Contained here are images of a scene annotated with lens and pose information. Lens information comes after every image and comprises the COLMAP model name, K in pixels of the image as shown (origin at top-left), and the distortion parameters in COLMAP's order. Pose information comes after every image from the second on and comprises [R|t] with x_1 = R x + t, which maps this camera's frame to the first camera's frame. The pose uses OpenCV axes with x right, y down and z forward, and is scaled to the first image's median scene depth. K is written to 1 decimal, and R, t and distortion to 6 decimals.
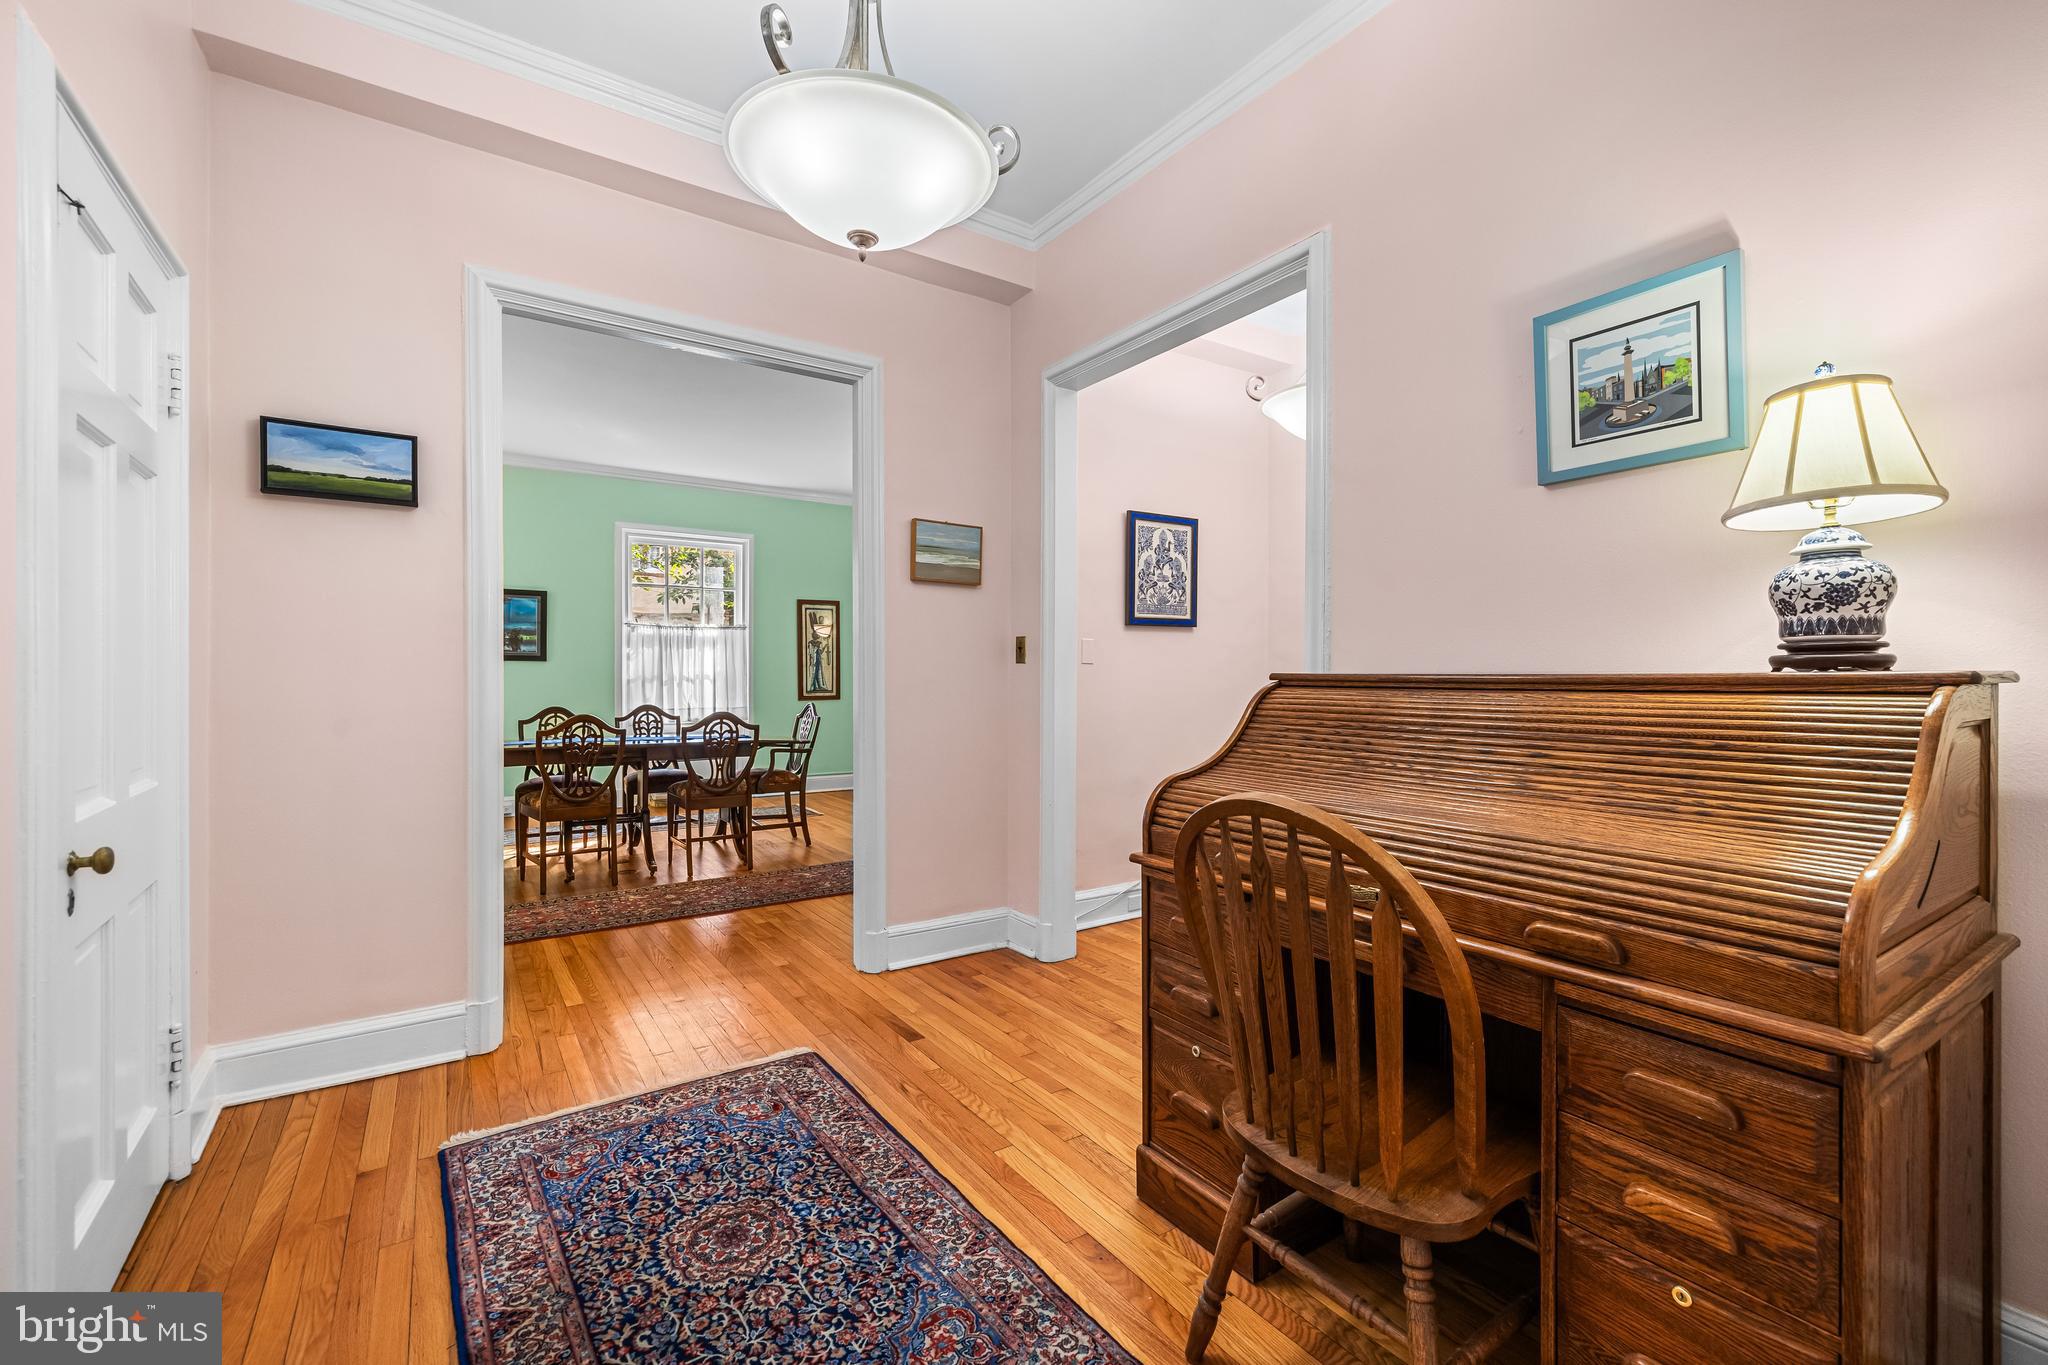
lens RADIAL K [[864.5, 0, 1017.4], [0, 864.5, 679.1], [0, 0, 1]] dist [0.000291, 0.000052]
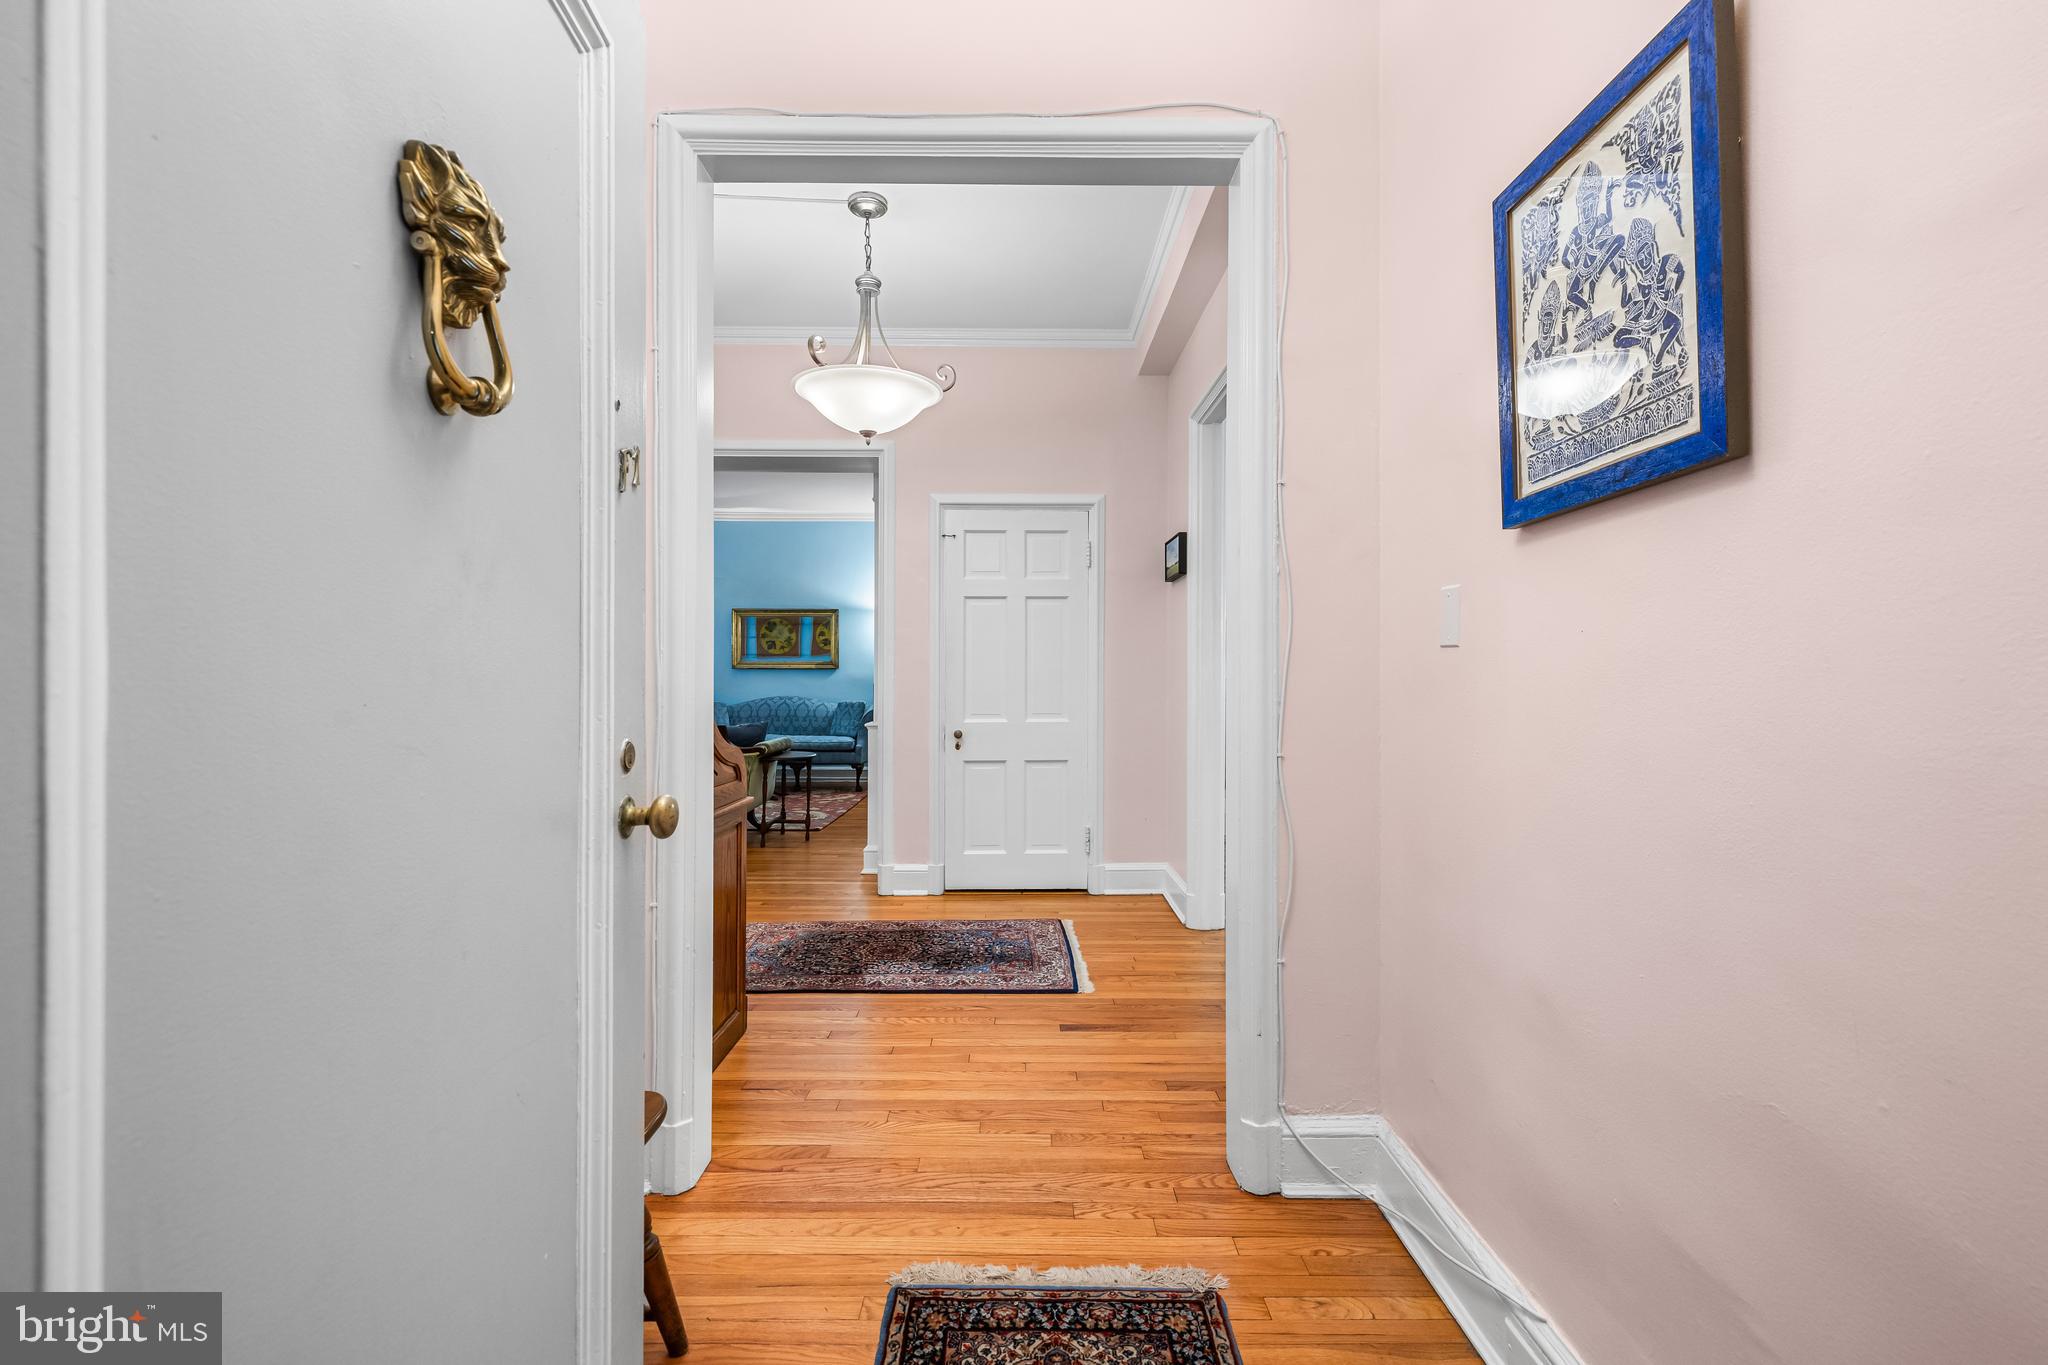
lens RADIAL K [[864.5, 0, 1017.4], [0, 864.5, 679.1], [0, 0, 1]] dist [0.000291, 0.000052]
pose [[-0.553622, 0.000982, -0.832768, 0.696389], [-0.003550, 0.999987, 0.003539, -0.004697], [0.832761, 0.004915, -0.553611, 1.371126]]
